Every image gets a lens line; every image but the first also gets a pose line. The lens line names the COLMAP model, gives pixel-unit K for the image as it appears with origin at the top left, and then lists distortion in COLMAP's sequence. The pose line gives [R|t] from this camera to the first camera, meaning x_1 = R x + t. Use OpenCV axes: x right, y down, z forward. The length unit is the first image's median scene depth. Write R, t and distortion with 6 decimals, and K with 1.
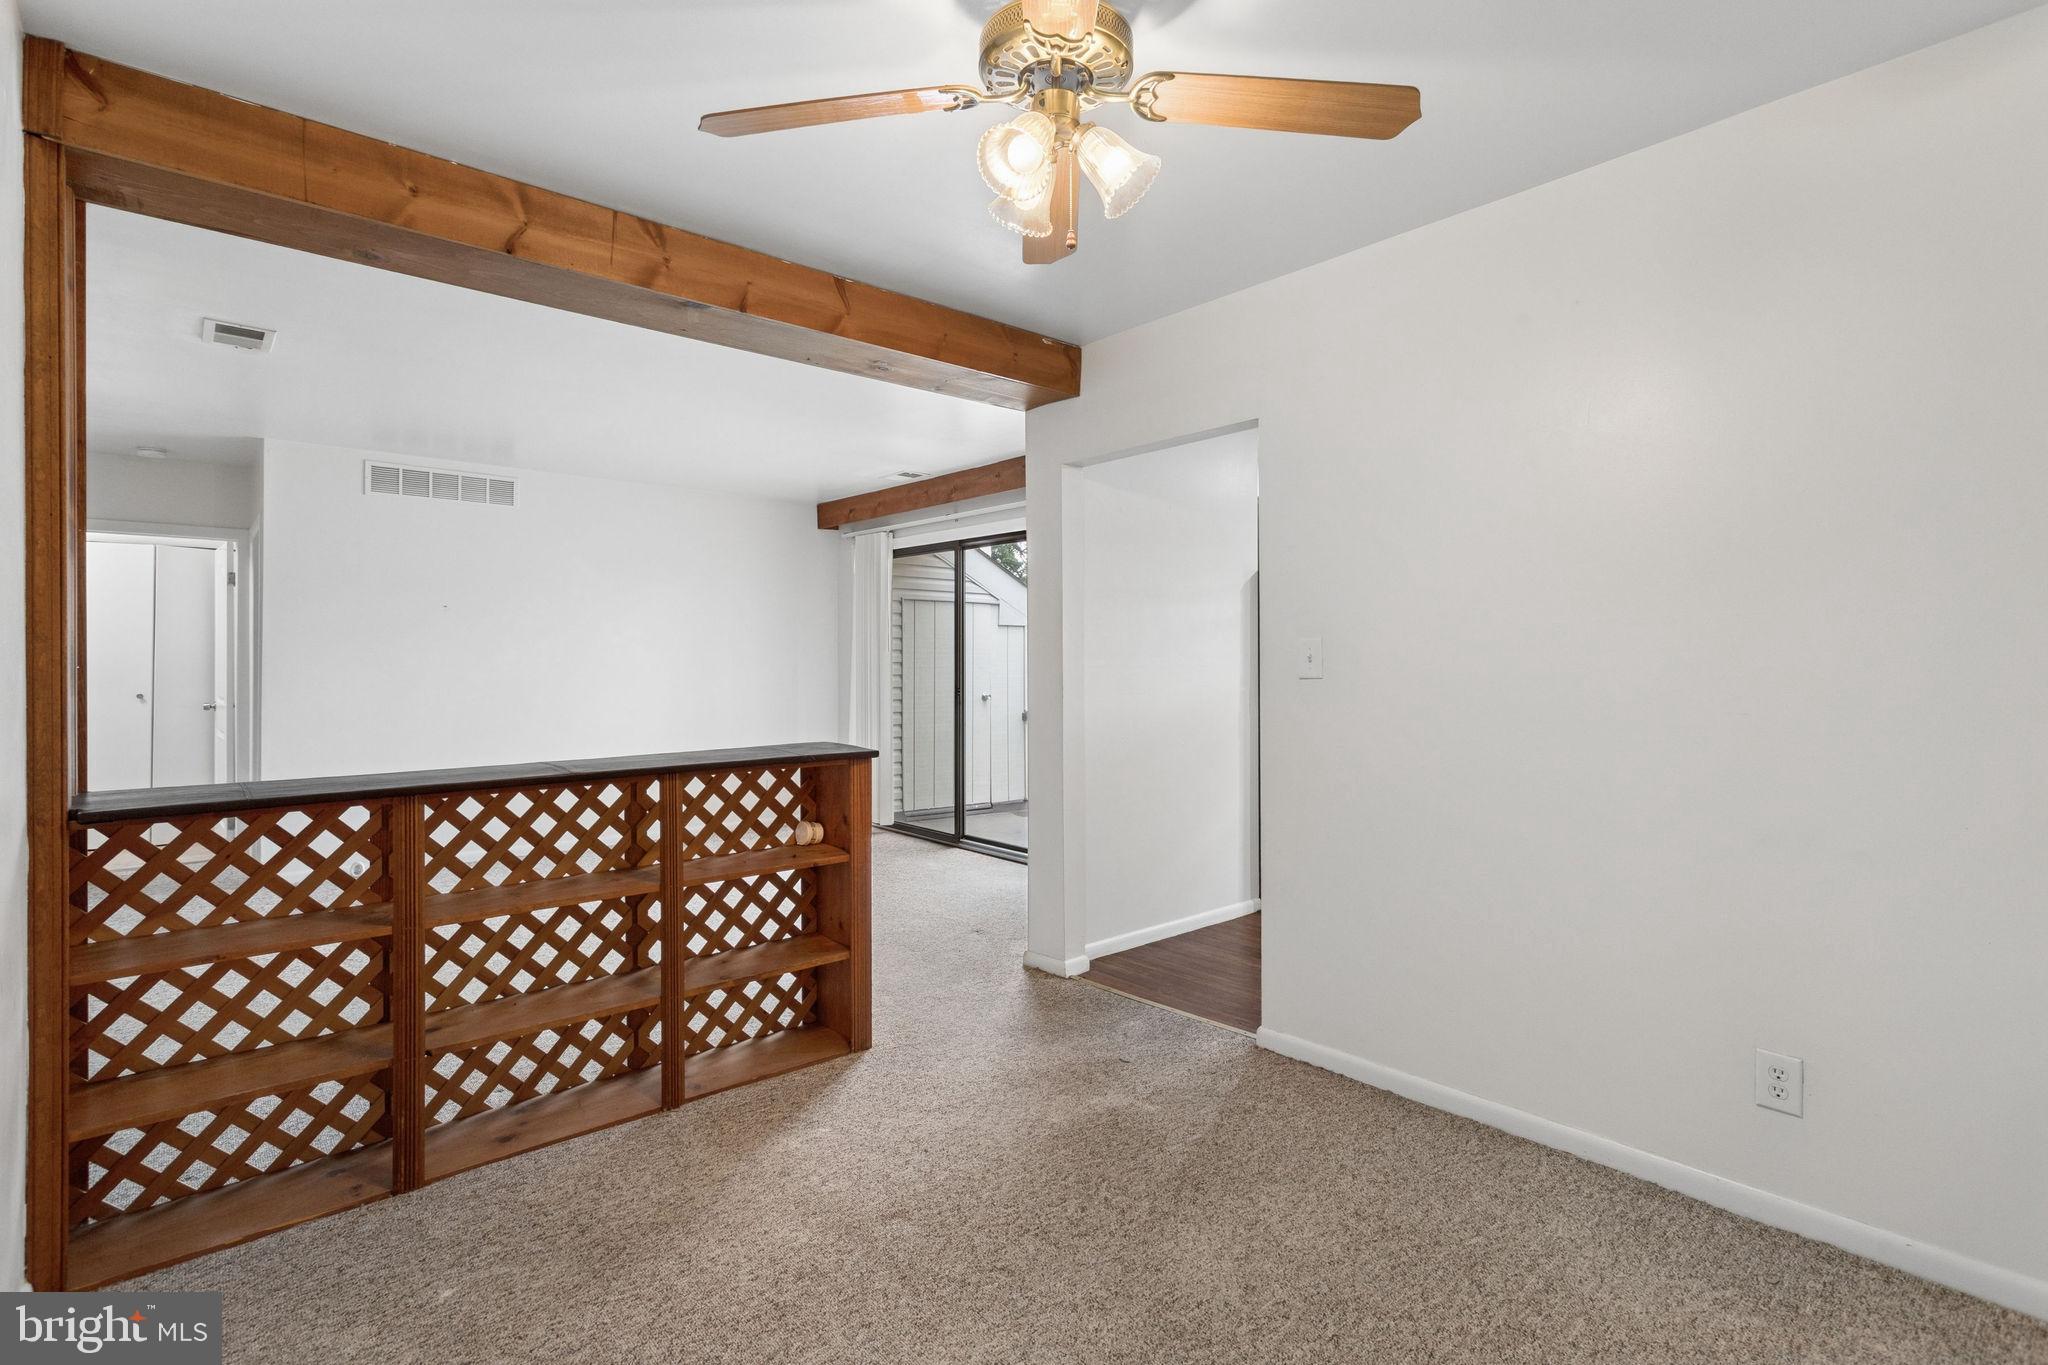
lens RADIAL K [[980.1, 0, 1018.3], [0, 980.1, 675.4], [0, 0, 1]] dist [-0.002387, 0.000172]
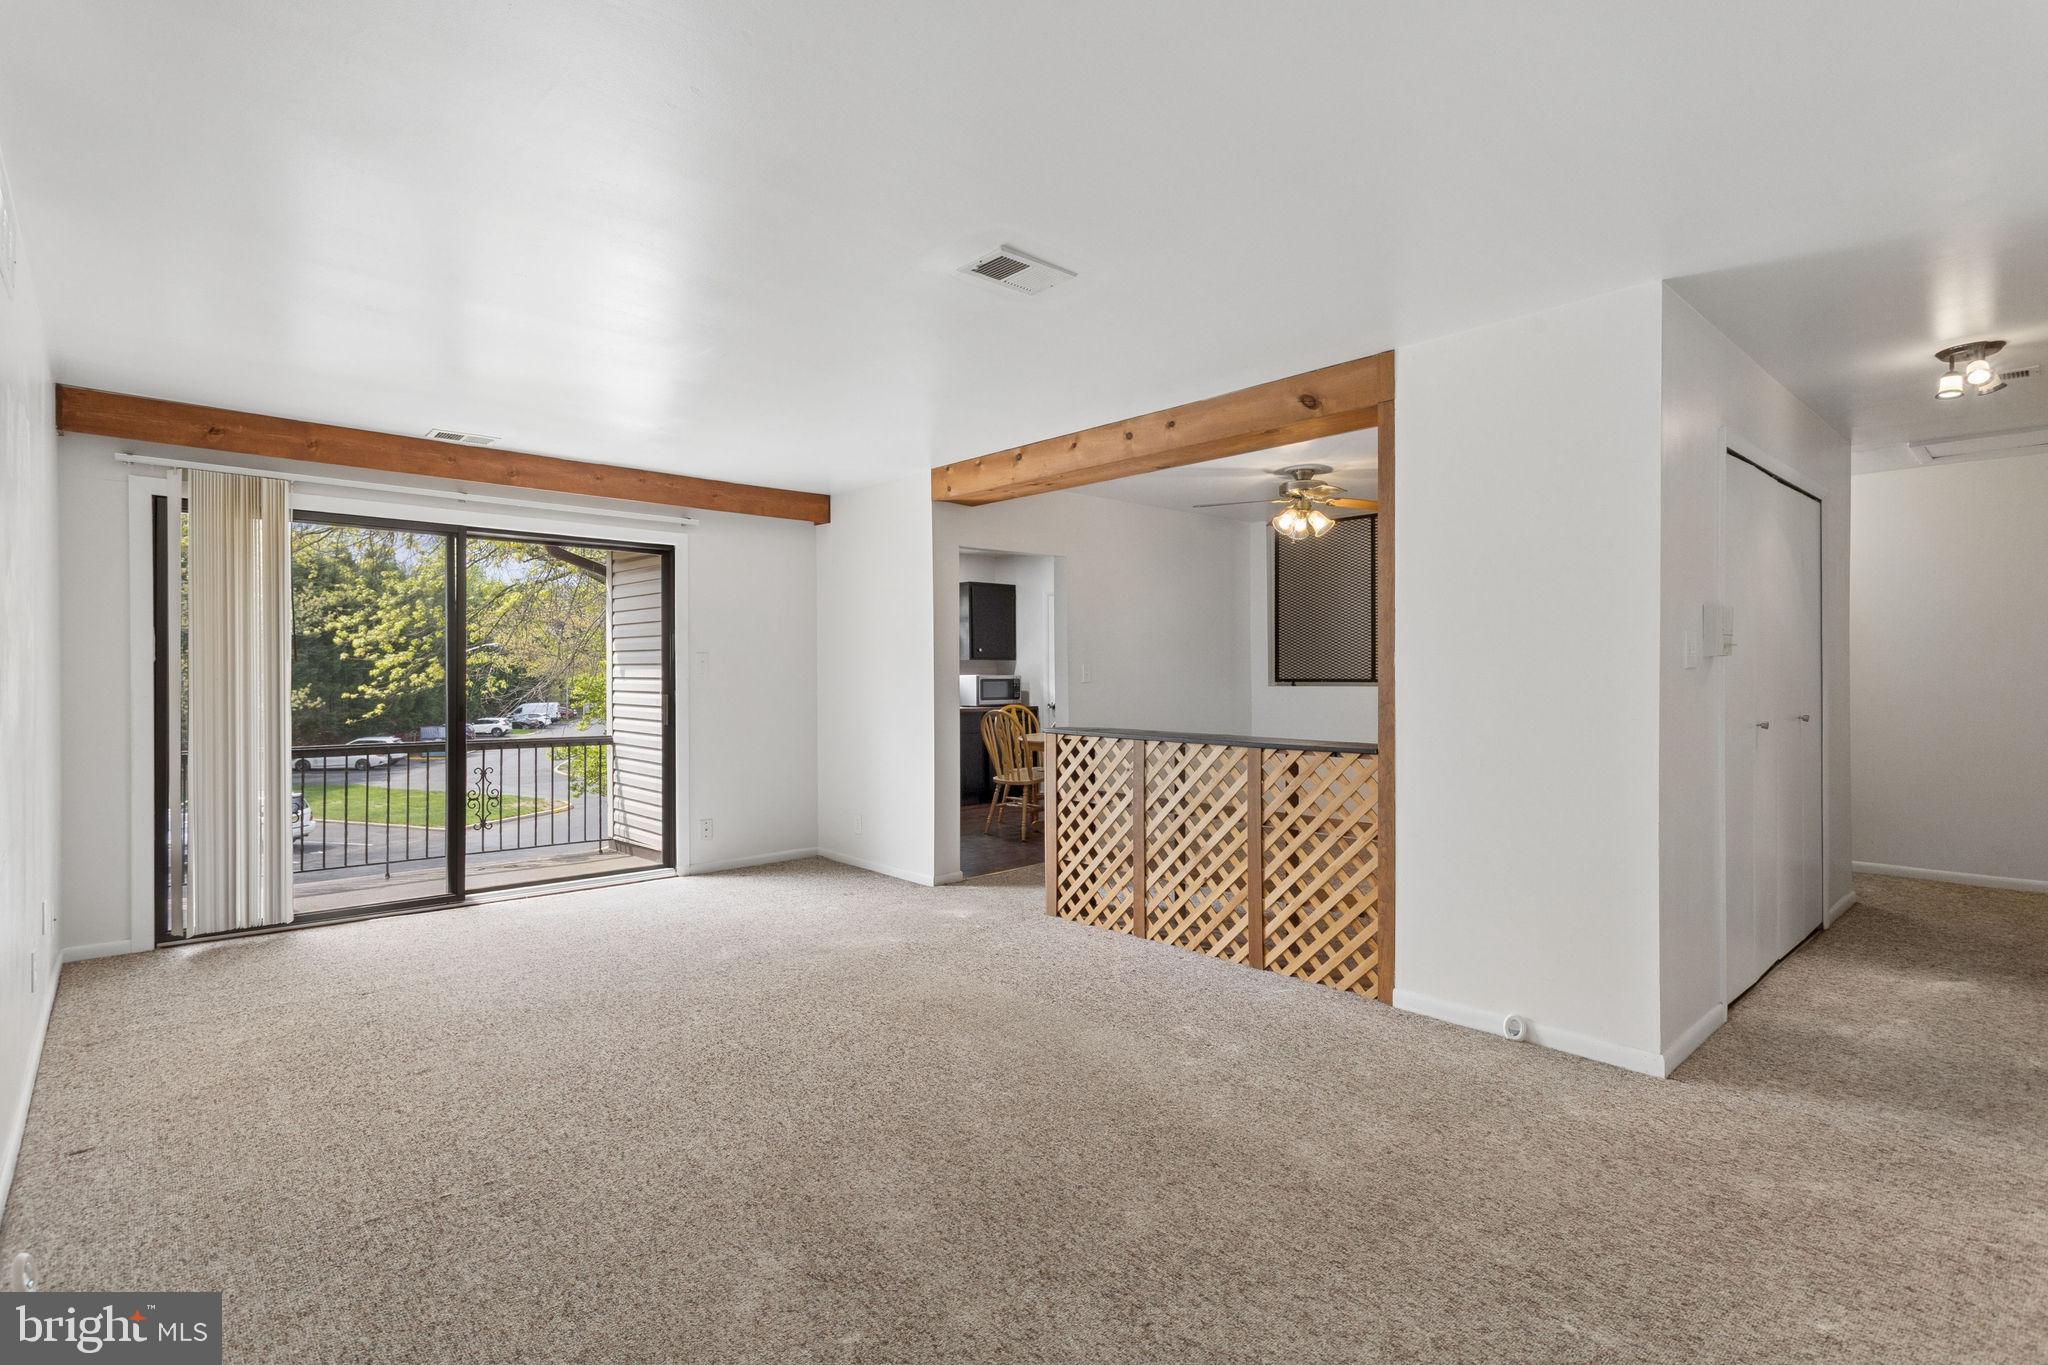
lens RADIAL K [[980.1, 0, 1018.3], [0, 980.1, 675.4], [0, 0, 1]] dist [-0.002387, 0.000172]
pose [[-0.037487, -0.001571, 0.999296, -0.915641], [0.013268, 0.999910, 0.002070, -0.010058], [-0.999209, 0.013336, -0.037463, 0.592742]]
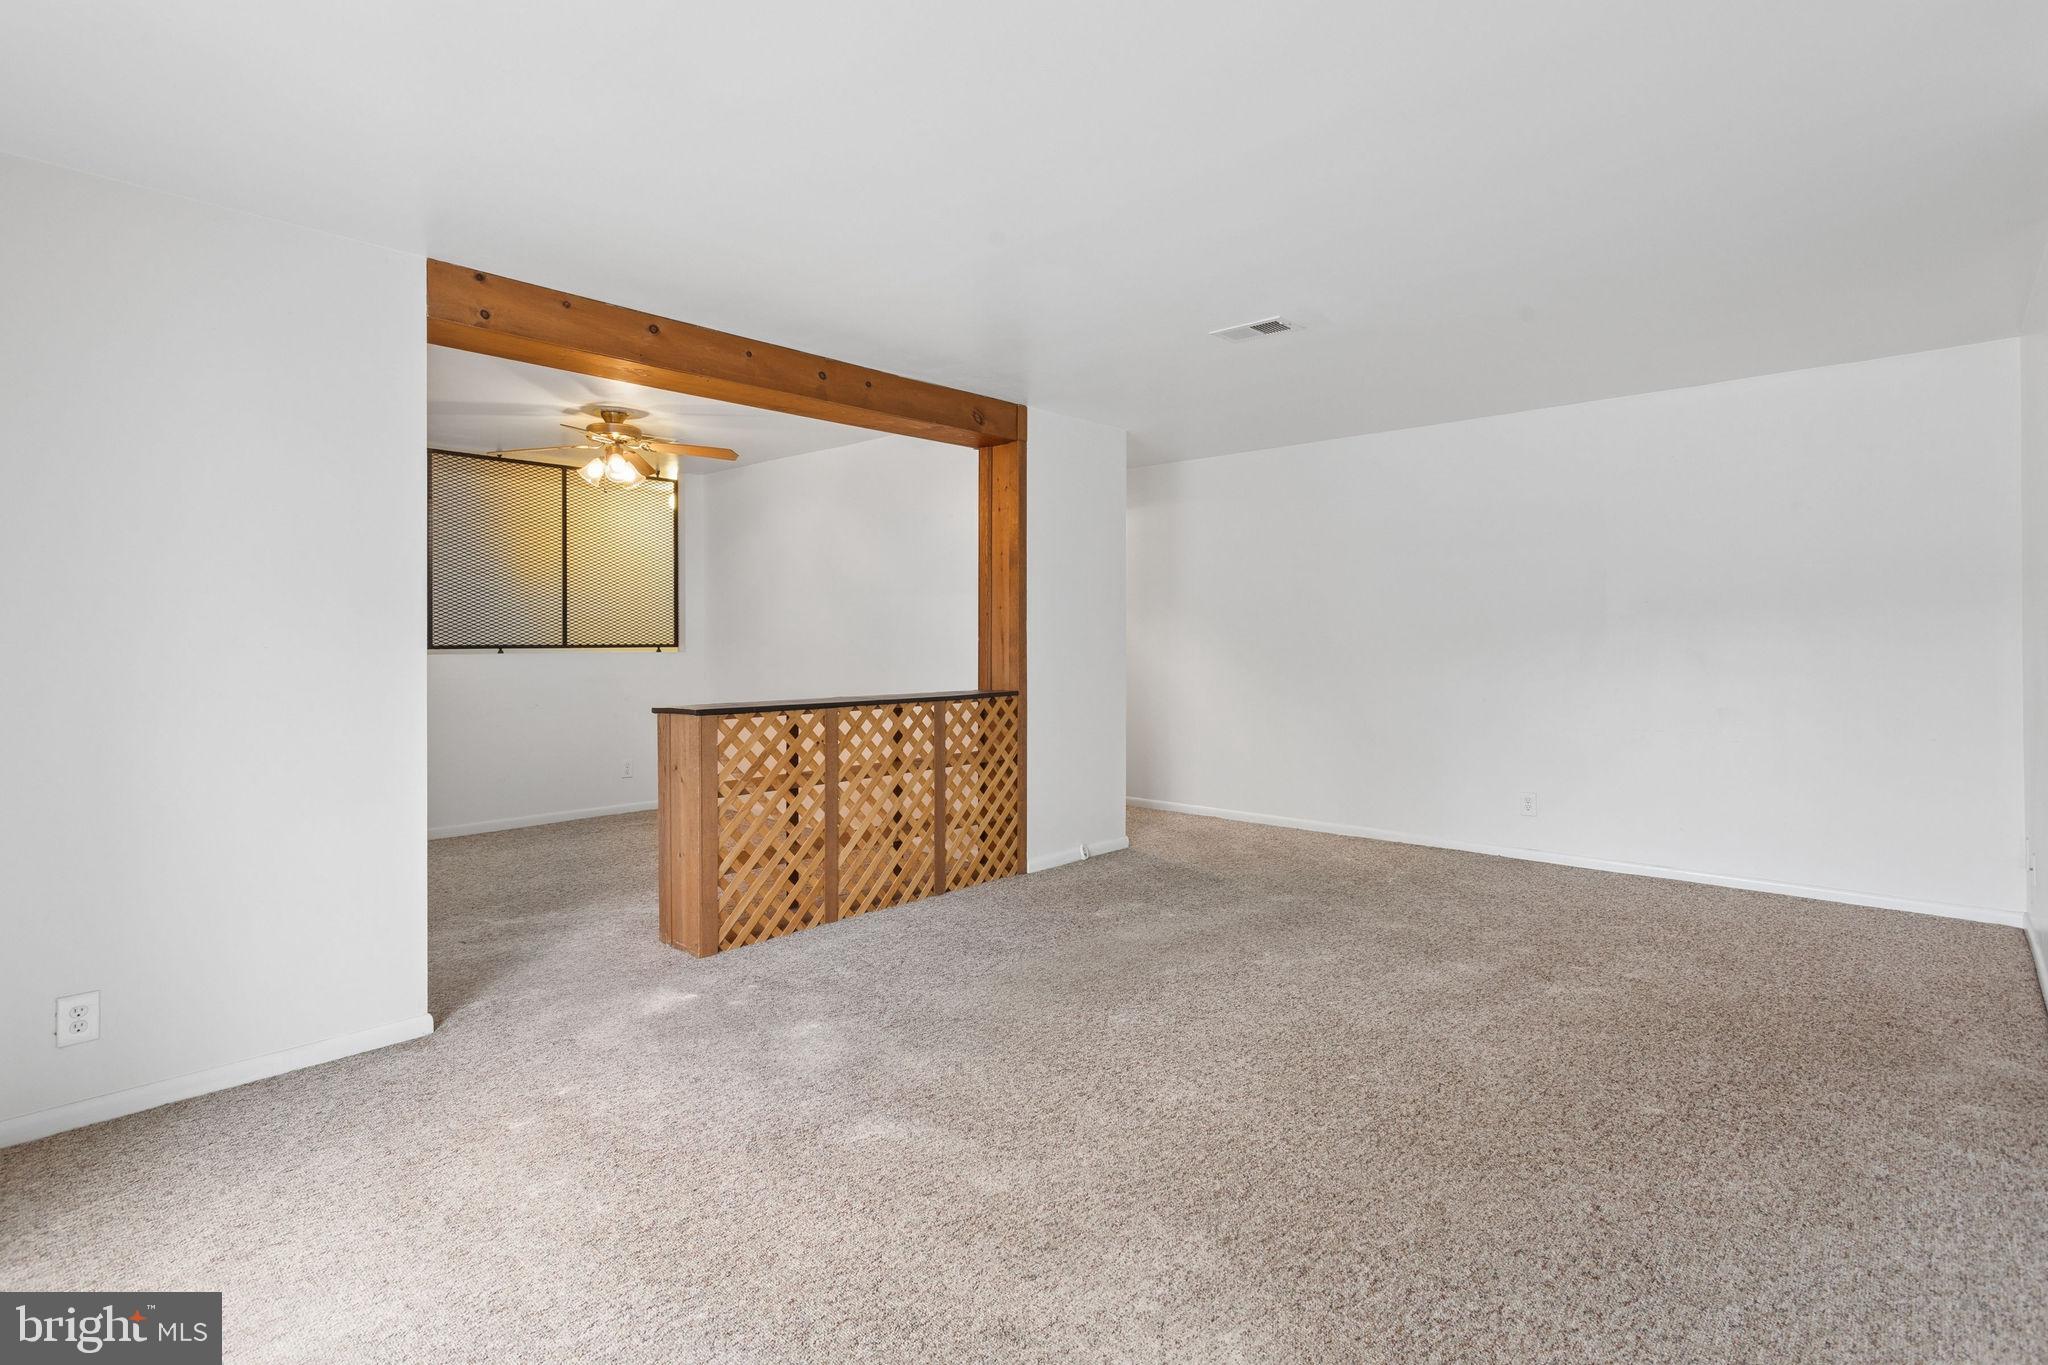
lens RADIAL K [[982.2, 0, 1007.0], [0, 982.2, 649.3], [0, 0, 1]] dist [0.001391, -0.000139]
pose [[-0.993446, 0.007109, -0.114082, -0.231322], [0.004553, 0.999733, 0.022649, -0.015179], [0.114213, 0.021982, -0.993213, 1.160578]]
